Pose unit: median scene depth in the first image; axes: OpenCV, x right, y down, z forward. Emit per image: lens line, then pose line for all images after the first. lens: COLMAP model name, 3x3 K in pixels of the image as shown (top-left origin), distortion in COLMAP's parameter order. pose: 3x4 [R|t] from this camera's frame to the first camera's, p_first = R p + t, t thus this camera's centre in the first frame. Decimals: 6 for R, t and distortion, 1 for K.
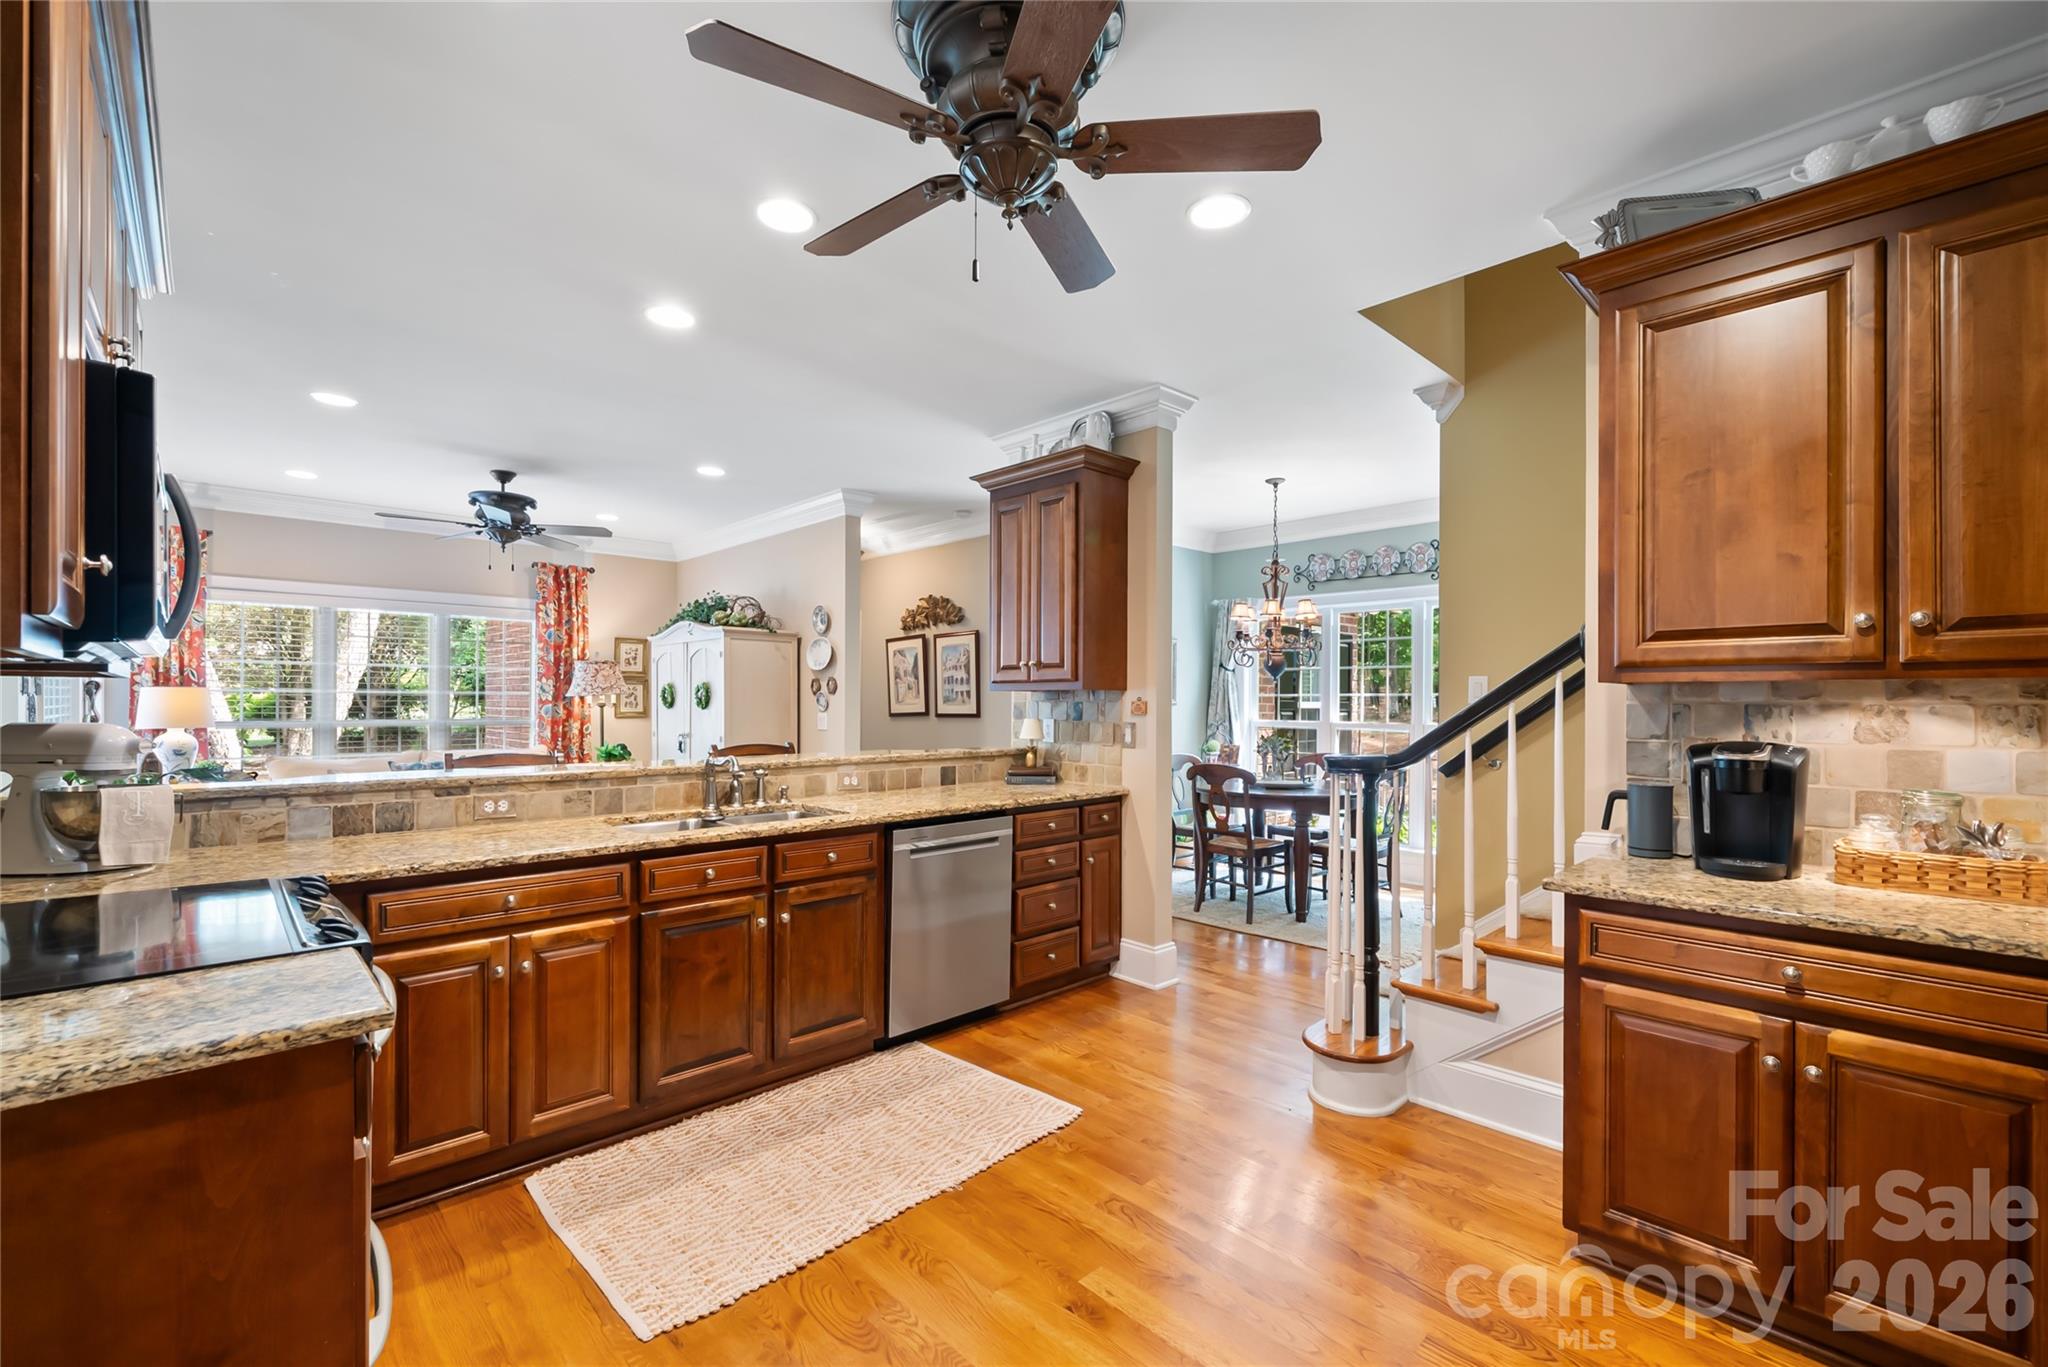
lens RADIAL K [[863.5, 0, 1023.0], [0, 863.5, 696.7], [0, 0, 1]] dist [-0.003908, 0.000074]
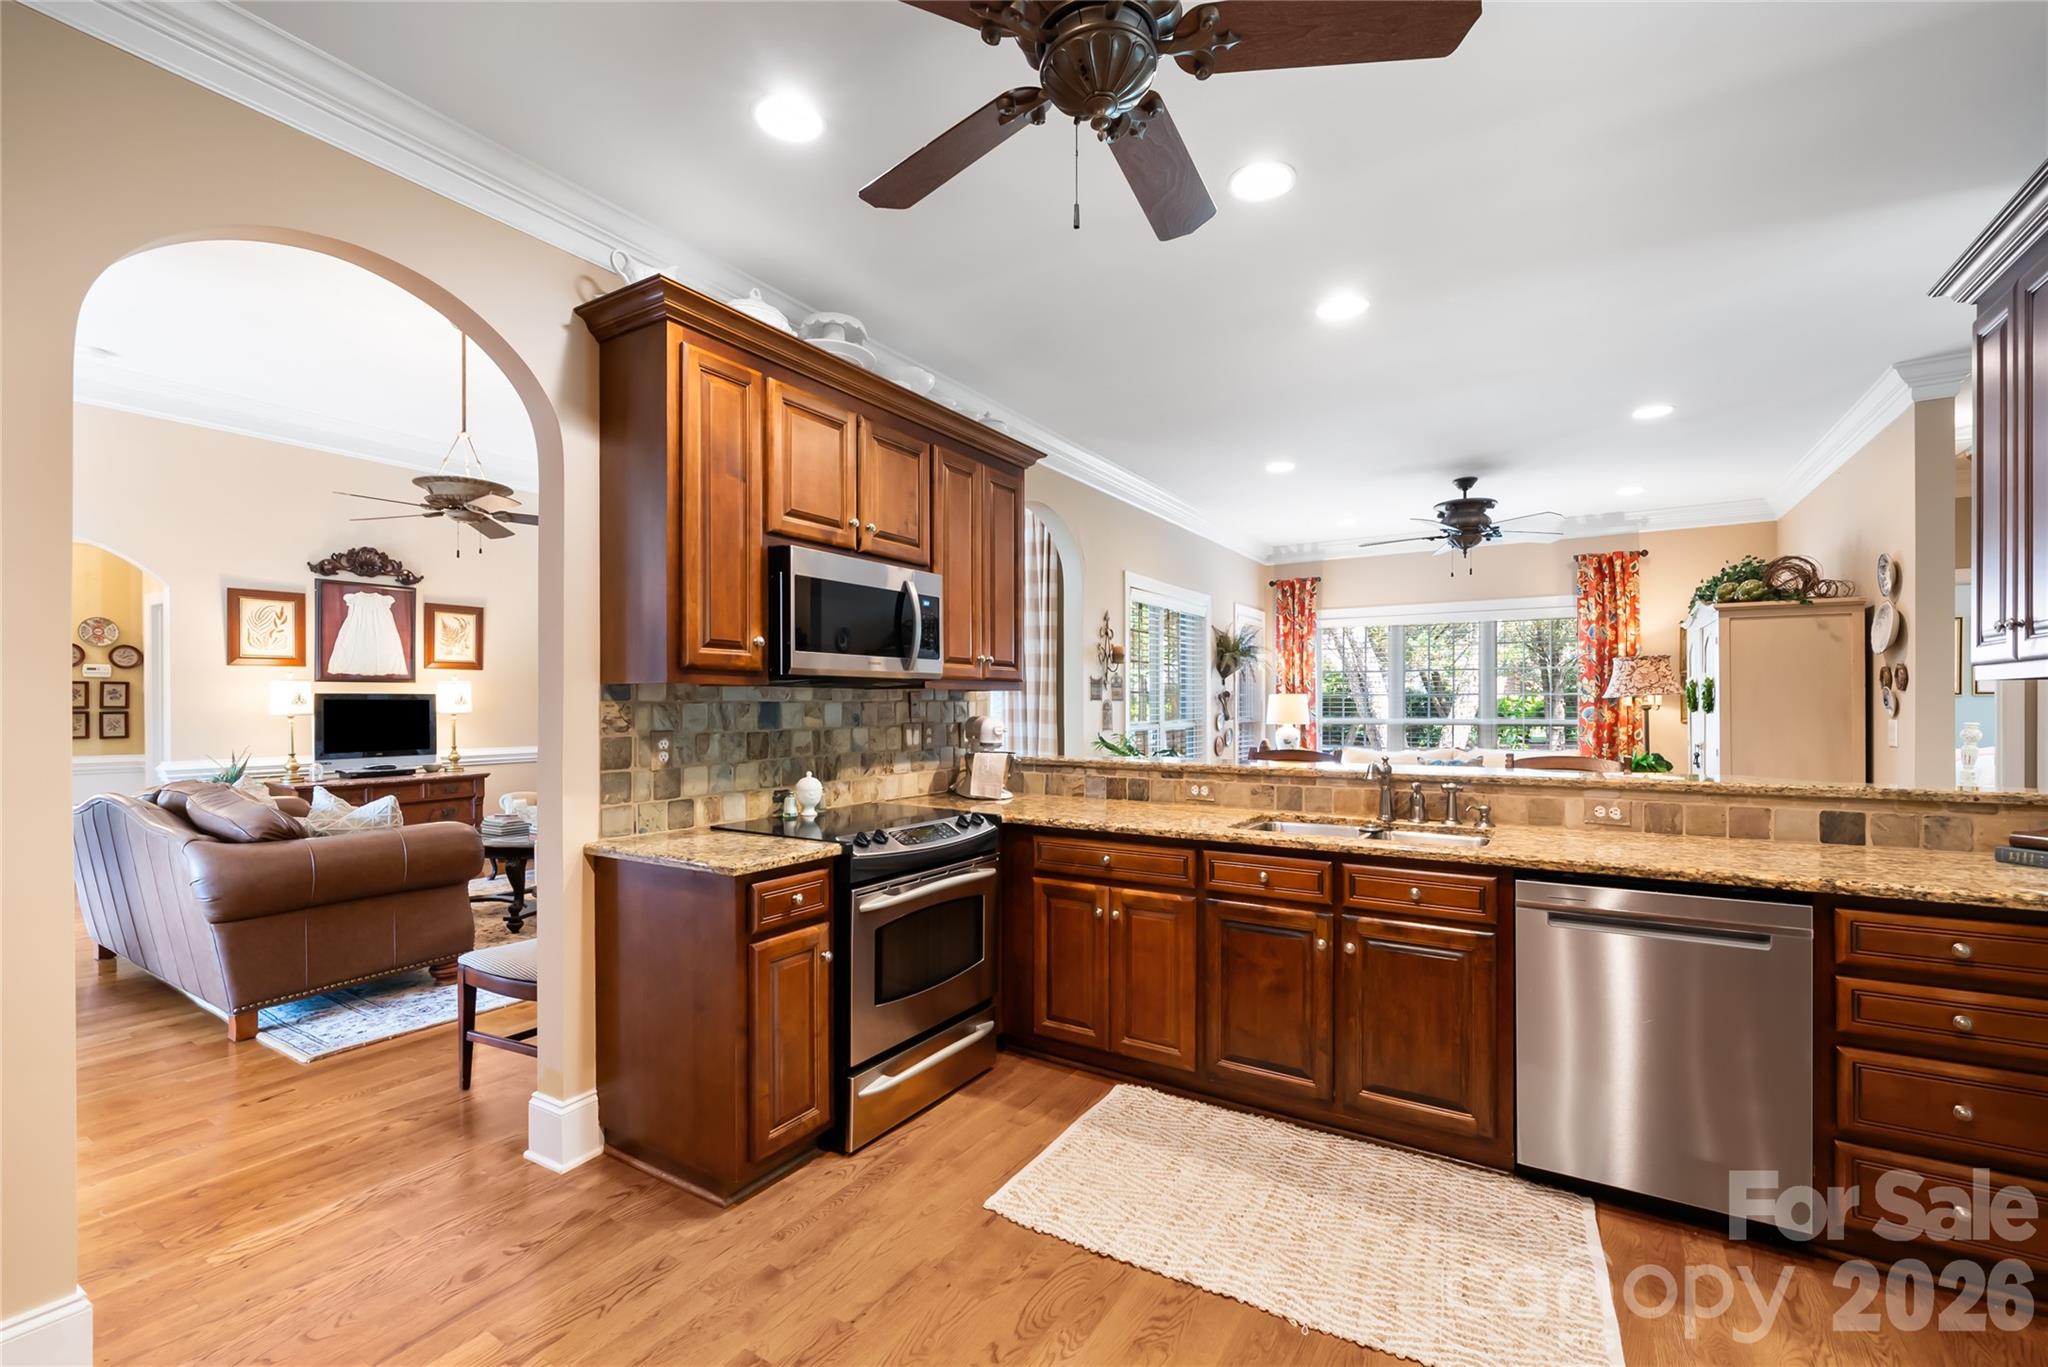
lens RADIAL K [[863.5, 0, 1022.8], [0, 863.5, 701.2], [0, 0, 1]] dist [-0.003908, 0.000074]
pose [[0.240631, -0.006524, -0.970595, 0.507179], [0.008435, 0.999954, -0.004630, 0.005427], [0.970580, -0.007073, 0.240675, 0.470115]]
